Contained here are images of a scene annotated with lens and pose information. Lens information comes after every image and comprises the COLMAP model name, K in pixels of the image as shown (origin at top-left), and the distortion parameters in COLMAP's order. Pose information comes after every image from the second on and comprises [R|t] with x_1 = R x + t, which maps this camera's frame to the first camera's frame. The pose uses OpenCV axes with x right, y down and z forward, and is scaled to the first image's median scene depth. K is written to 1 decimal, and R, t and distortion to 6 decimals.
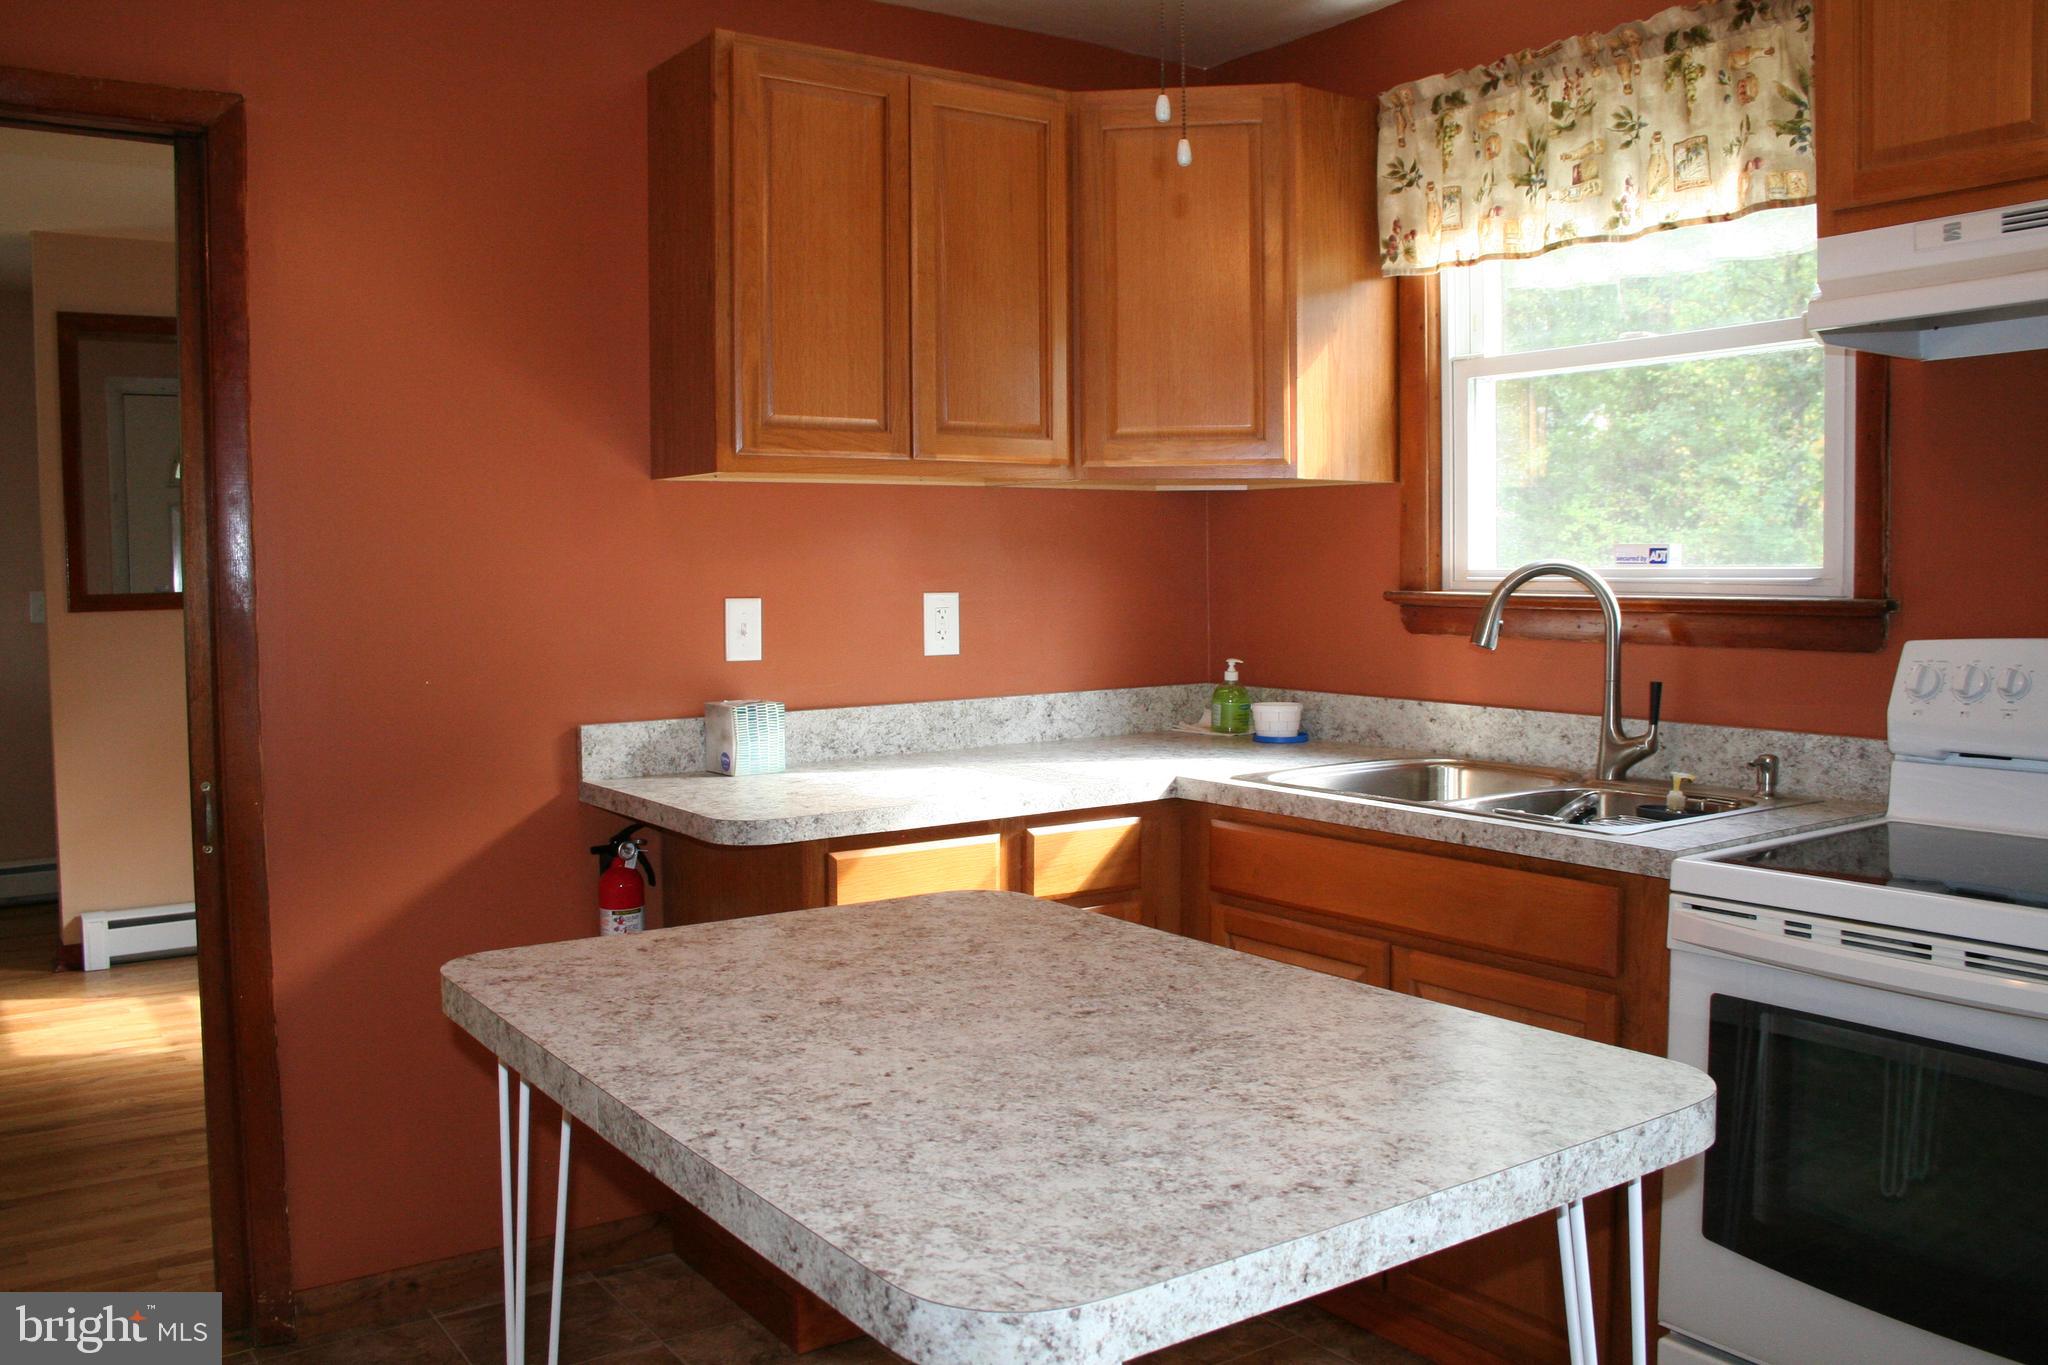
lens RADIAL K [[1711.2, 0, 1030.8], [0, 1711.2, 676.2], [0, 0, 1]] dist [-0.149276, 0.142206]
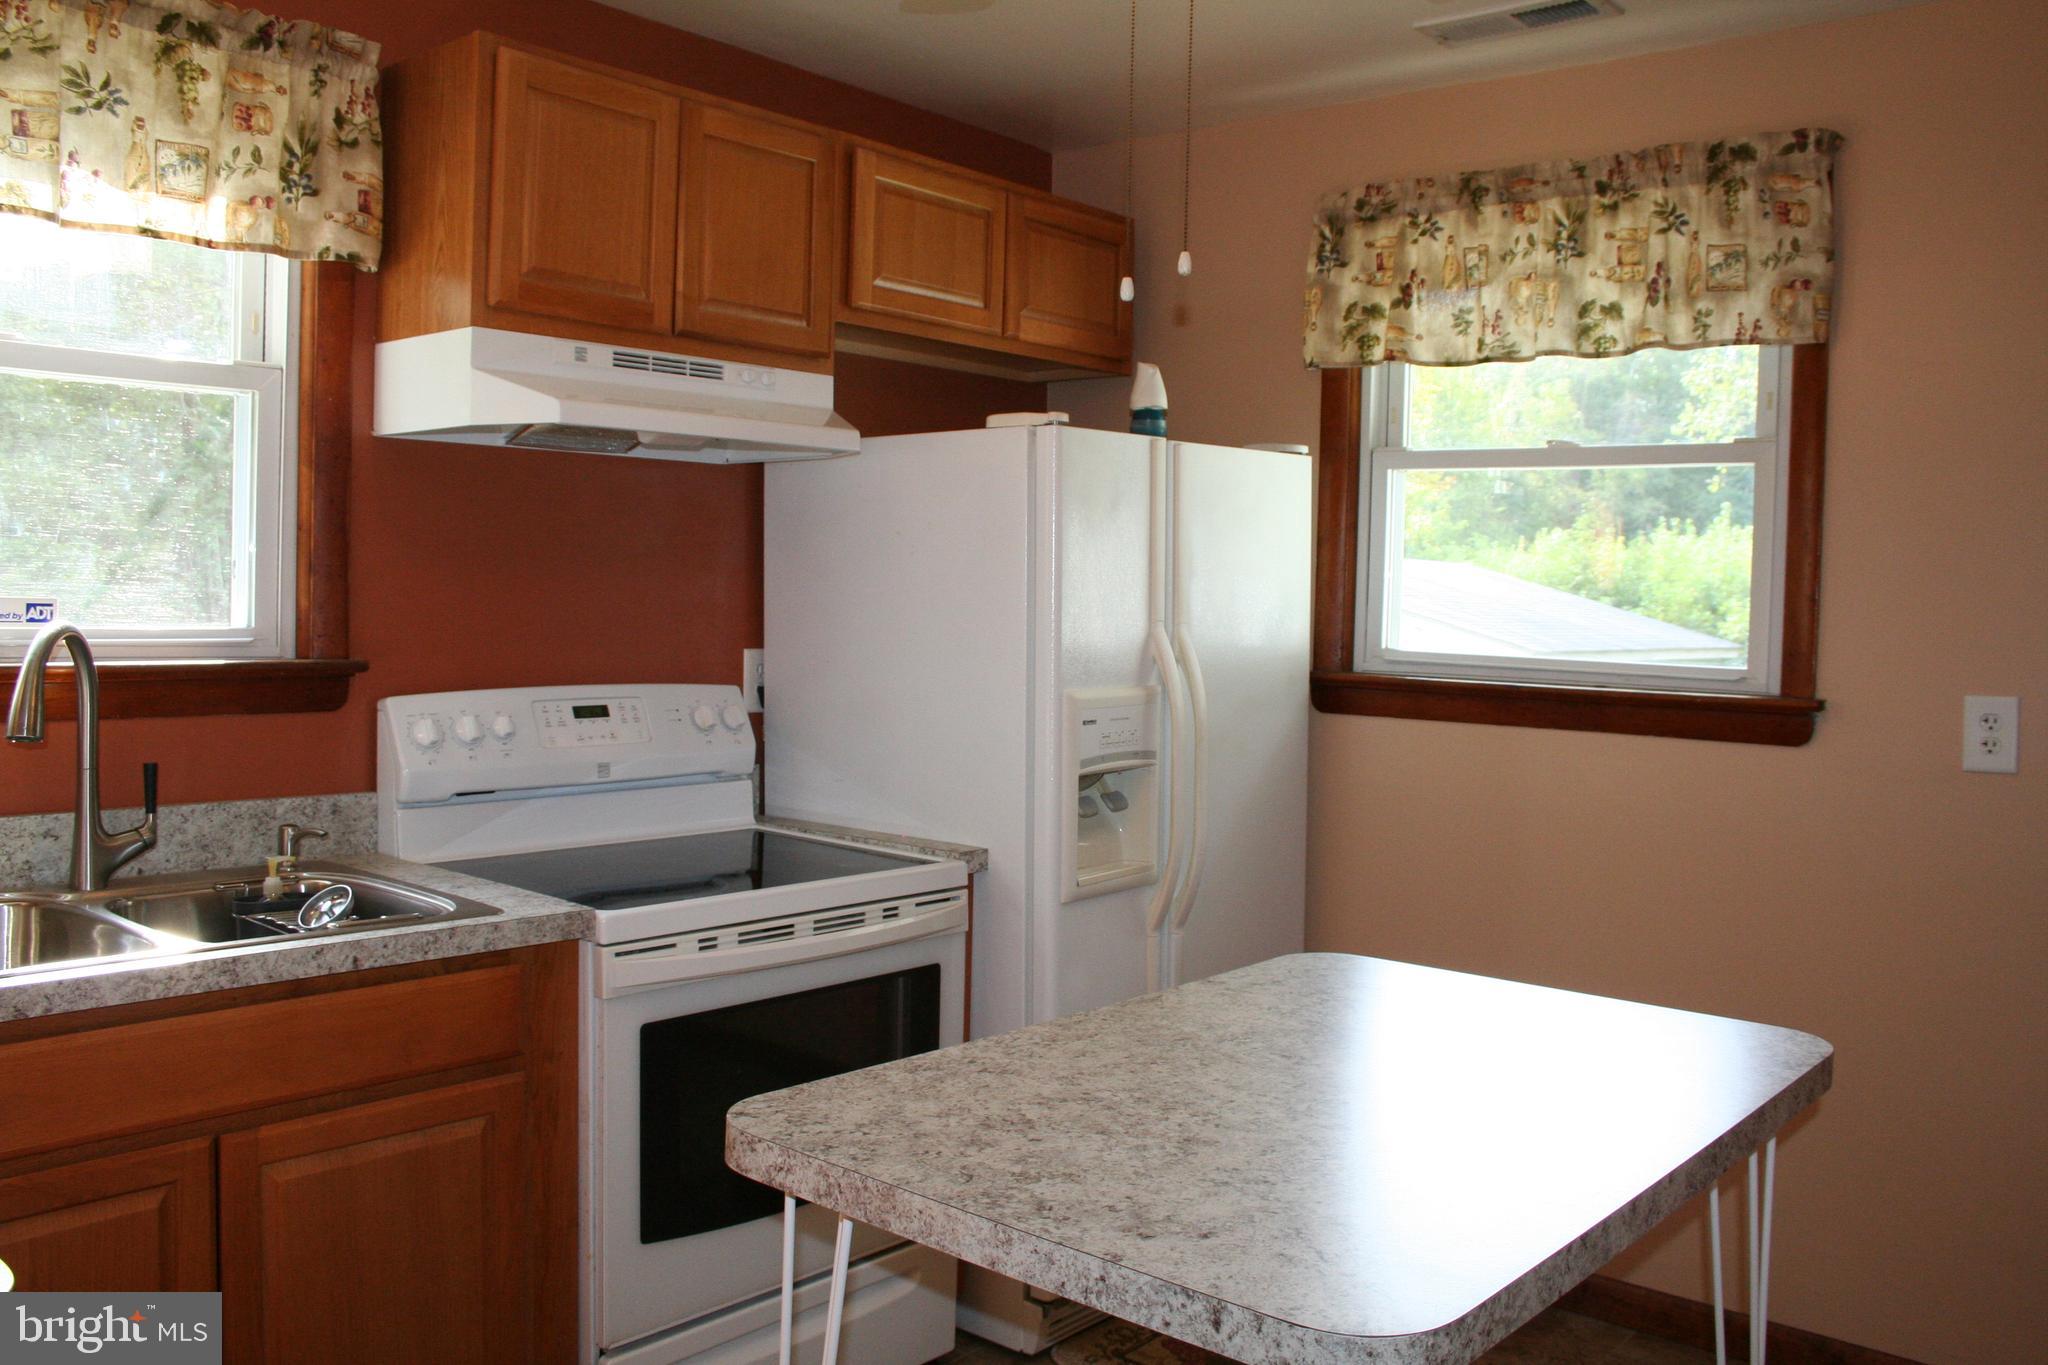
lens RADIAL K [[1711.2, 0, 1030.8], [0, 1711.2, 676.2], [0, 0, 1]] dist [-0.149276, 0.142206]
pose [[-0.239317, -0.046450, 0.969830, -0.593442], [0.036030, 0.997742, 0.056678, -0.077751], [-0.970273, 0.048507, -0.237104, 0.813586]]
